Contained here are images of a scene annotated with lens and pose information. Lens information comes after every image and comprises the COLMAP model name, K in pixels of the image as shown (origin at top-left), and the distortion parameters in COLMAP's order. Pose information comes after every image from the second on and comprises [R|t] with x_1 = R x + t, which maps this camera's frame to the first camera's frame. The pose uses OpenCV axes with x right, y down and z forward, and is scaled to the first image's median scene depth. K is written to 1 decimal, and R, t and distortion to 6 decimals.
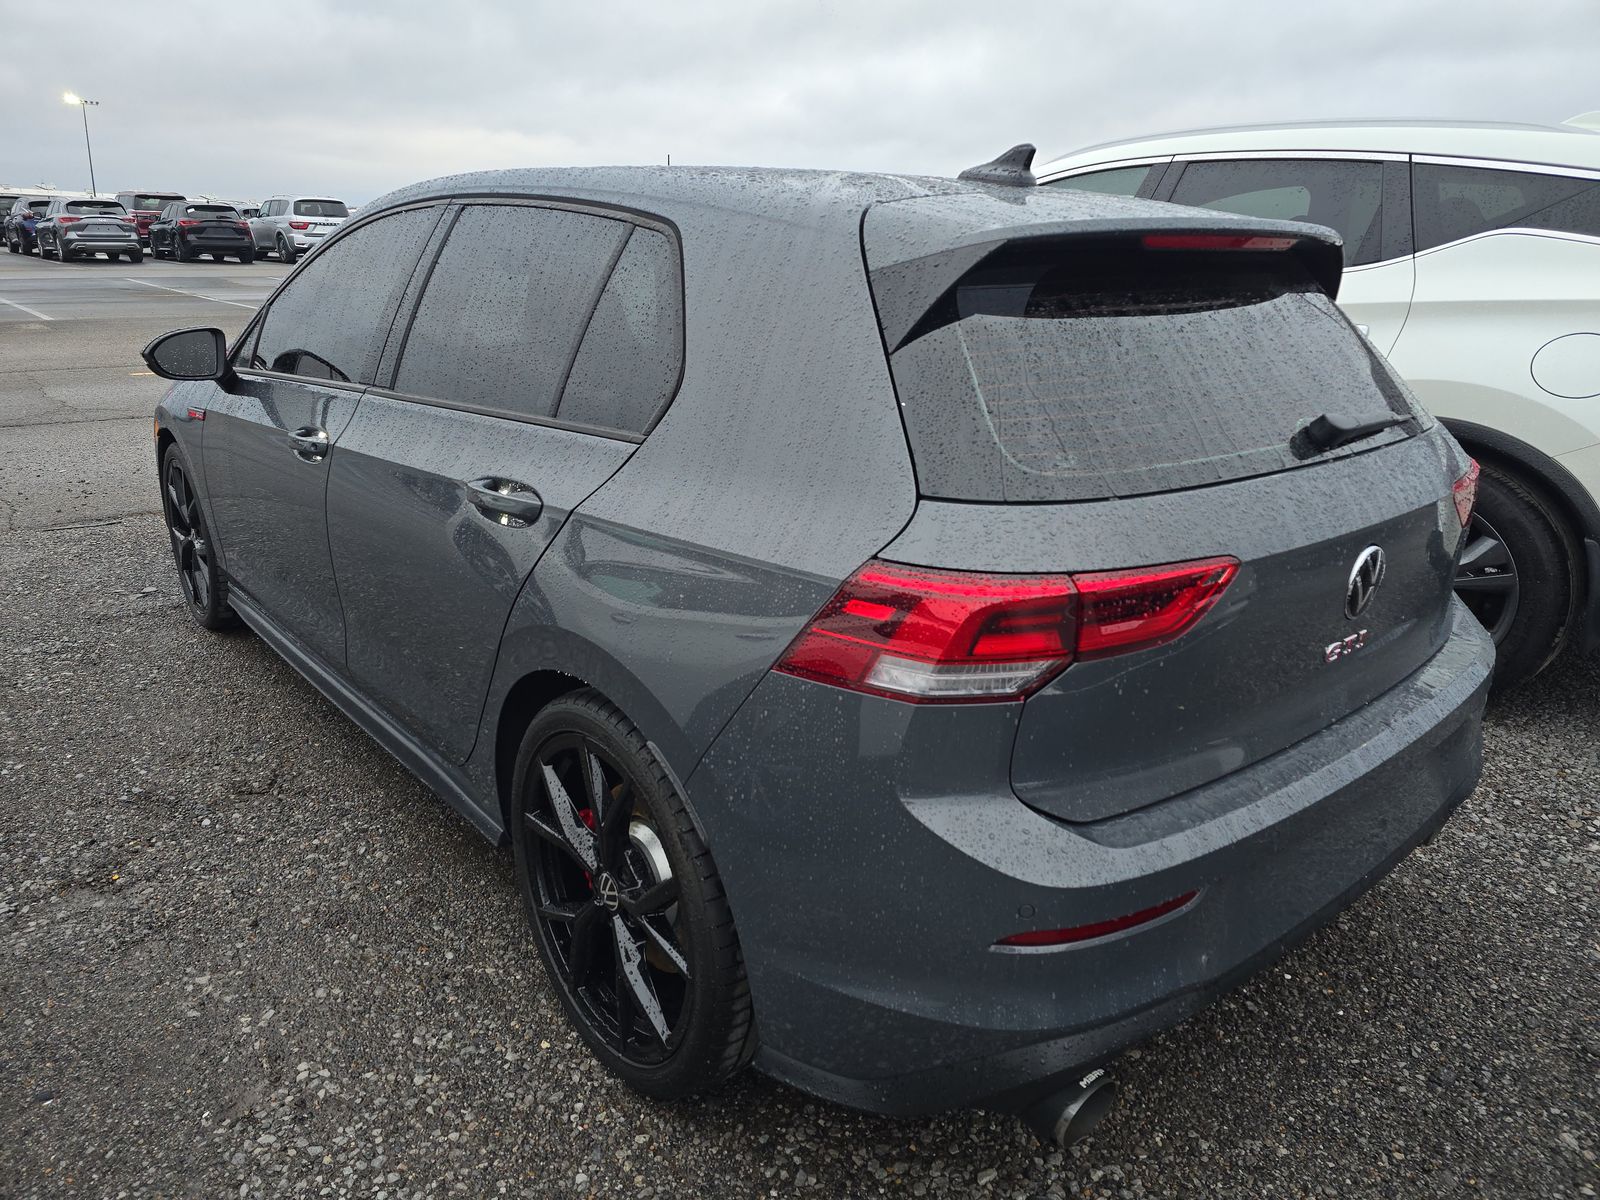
lens RADIAL K [[1061.0, 0, 800.0], [0, 1061.0, 600.0], [0, 0, 1]] dist [0.044066, 0.000139]
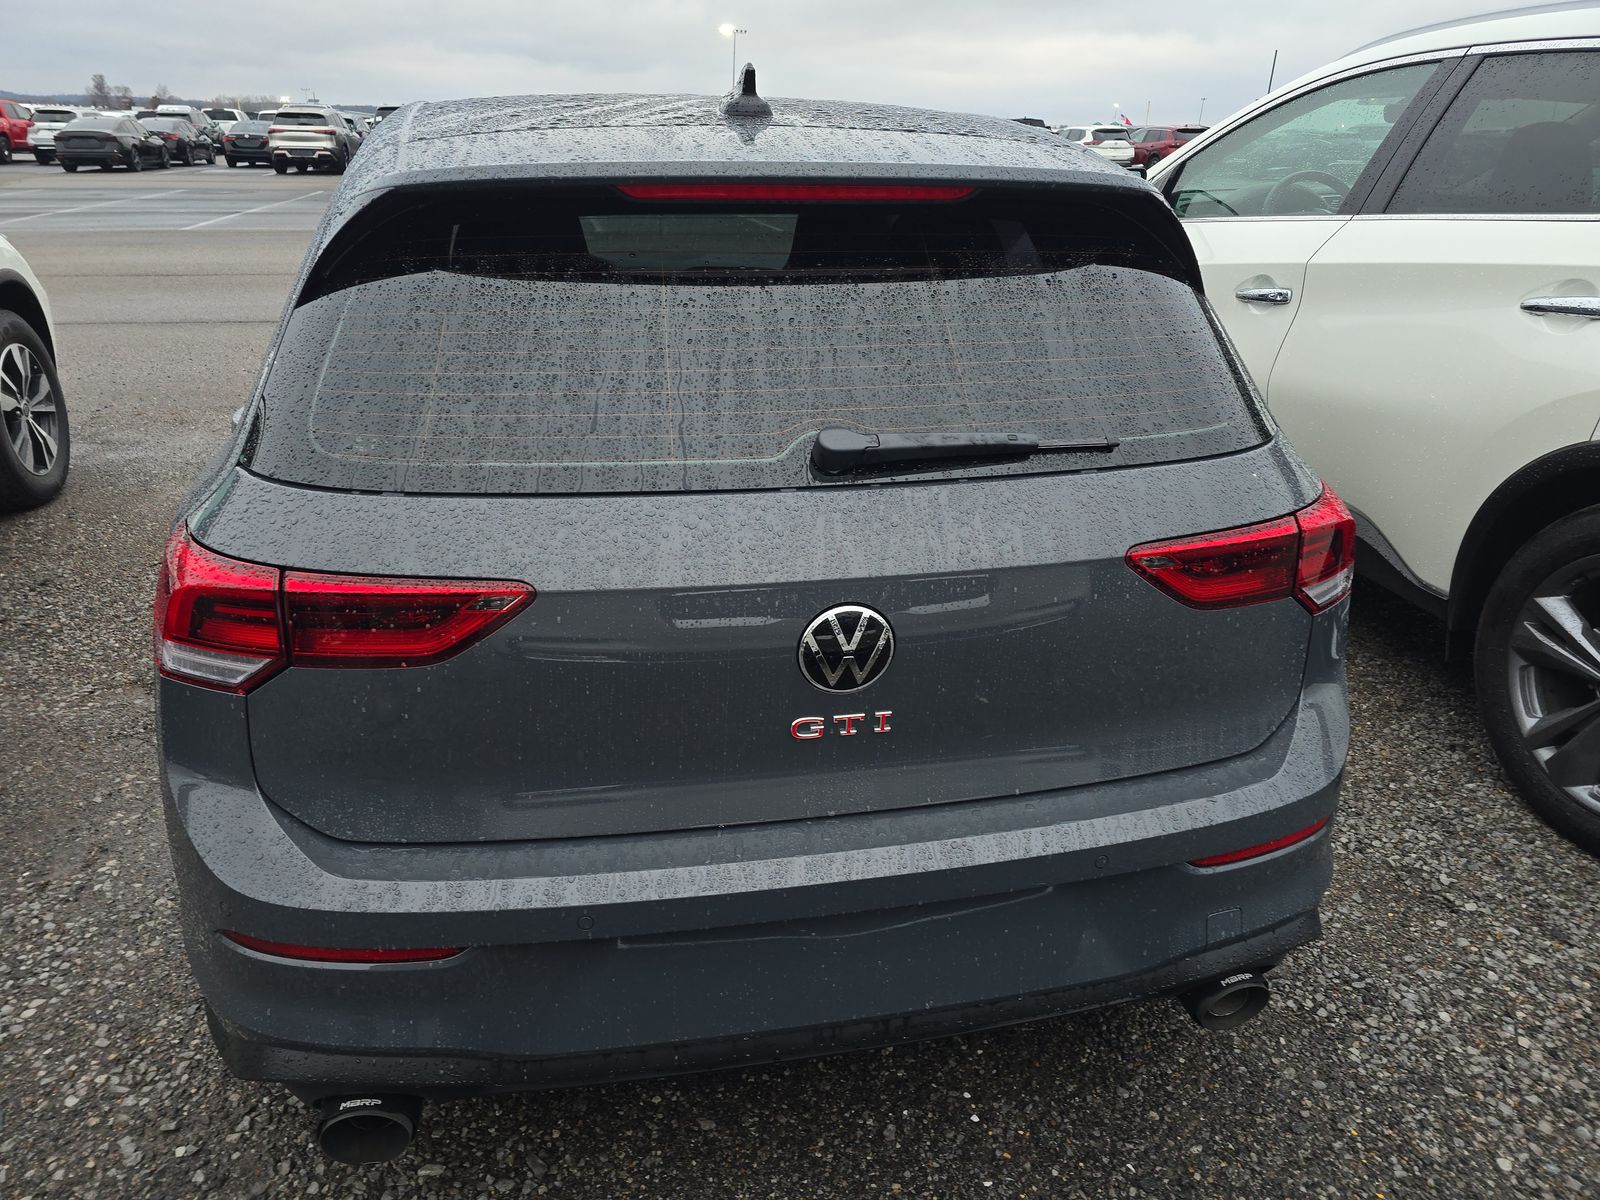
lens RADIAL K [[1061.0, 0, 800.0], [0, 1061.0, 600.0], [0, 0, 1]] dist [0.044066, 0.000139]
pose [[0.883314, 0.186071, -0.430271, 0.907273], [-0.154510, 0.982123, 0.107521, -0.143214], [0.442586, -0.028493, 0.896273, 0.330803]]
